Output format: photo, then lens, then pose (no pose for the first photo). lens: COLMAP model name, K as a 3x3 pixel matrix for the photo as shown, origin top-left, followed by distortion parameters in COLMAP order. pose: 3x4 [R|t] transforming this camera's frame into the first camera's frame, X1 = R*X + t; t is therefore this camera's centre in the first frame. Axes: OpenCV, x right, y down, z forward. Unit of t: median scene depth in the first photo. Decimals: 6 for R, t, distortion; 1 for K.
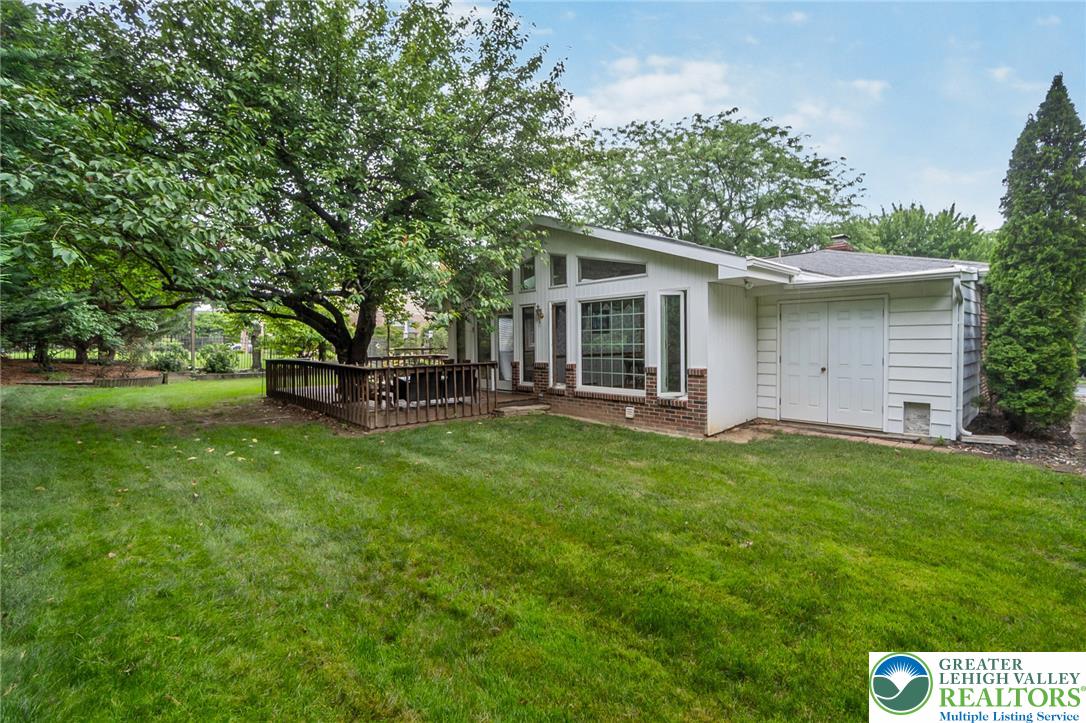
lens RADIAL K [[478.4, 0, 542.5], [0, 478.4, 362.0], [0, 0, 1]] dist [-0.006799, 0.000794]
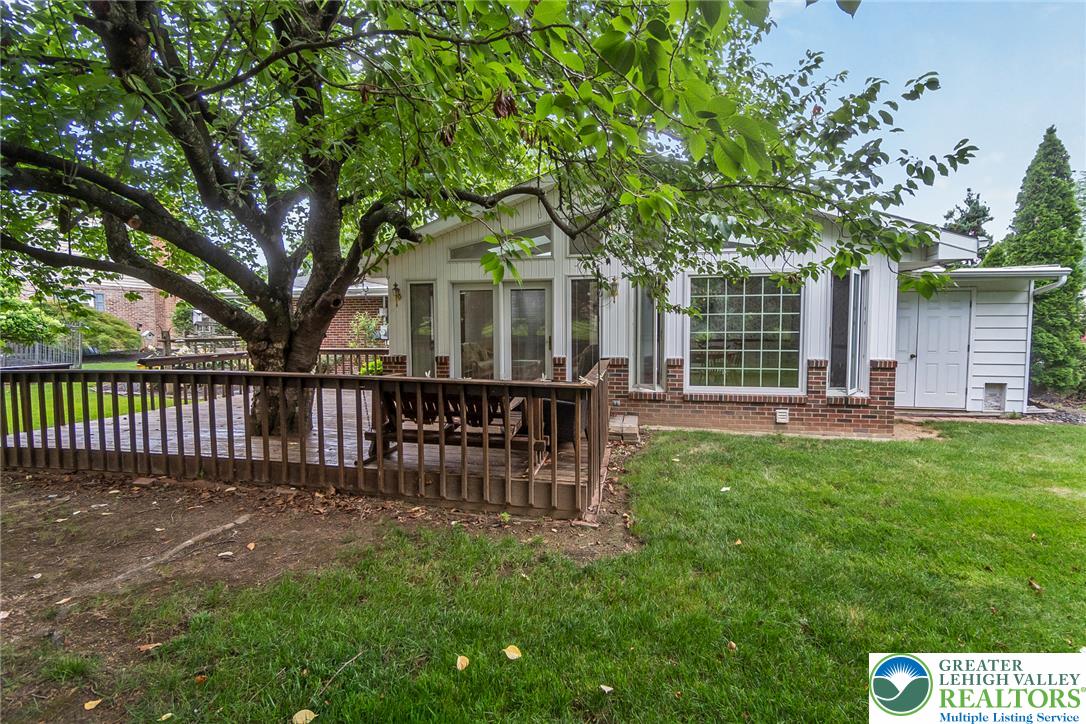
lens RADIAL K [[478.4, 0, 543.3], [0, 478.4, 355.0], [0, 0, 1]] dist [-0.006799, 0.000794]
pose [[0.804036, -0.030173, 0.593815, -0.680656], [0.020853, 0.999528, 0.022553, -0.027357], [-0.594215, -0.005751, 0.804285, 0.646103]]
